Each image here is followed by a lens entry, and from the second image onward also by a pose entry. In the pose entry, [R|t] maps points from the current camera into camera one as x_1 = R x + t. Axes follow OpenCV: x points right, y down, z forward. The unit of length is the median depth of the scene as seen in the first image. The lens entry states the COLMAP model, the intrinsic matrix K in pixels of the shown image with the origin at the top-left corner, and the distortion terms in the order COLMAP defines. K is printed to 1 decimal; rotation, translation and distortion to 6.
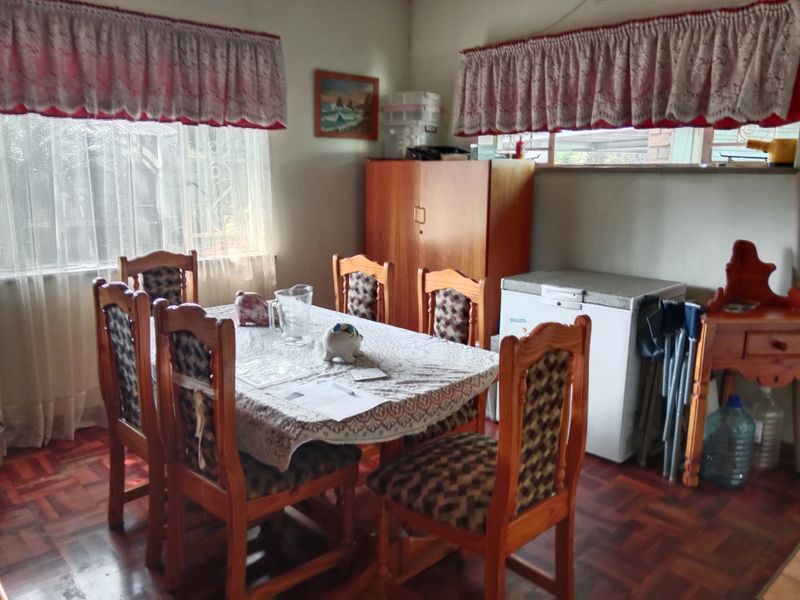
lens RADIAL K [[626.9, 0, 402.0], [0, 626.9, 294.8], [0, 0, 1]] dist [0.032145, -0.053384]
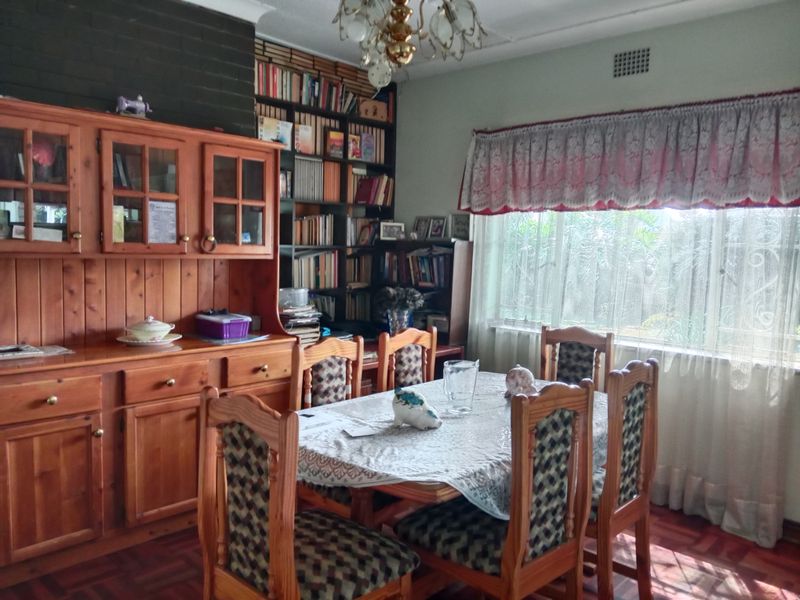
lens RADIAL K [[626.9, 0, 401.7], [0, 626.9, 303.8], [0, 0, 1]] dist [0.032145, -0.053384]
pose [[0.061788, 0.089582, -0.994061, 0.699724], [-0.219430, 0.972816, 0.074028, -0.129045], [0.973670, 0.213553, 0.079765, 0.641572]]
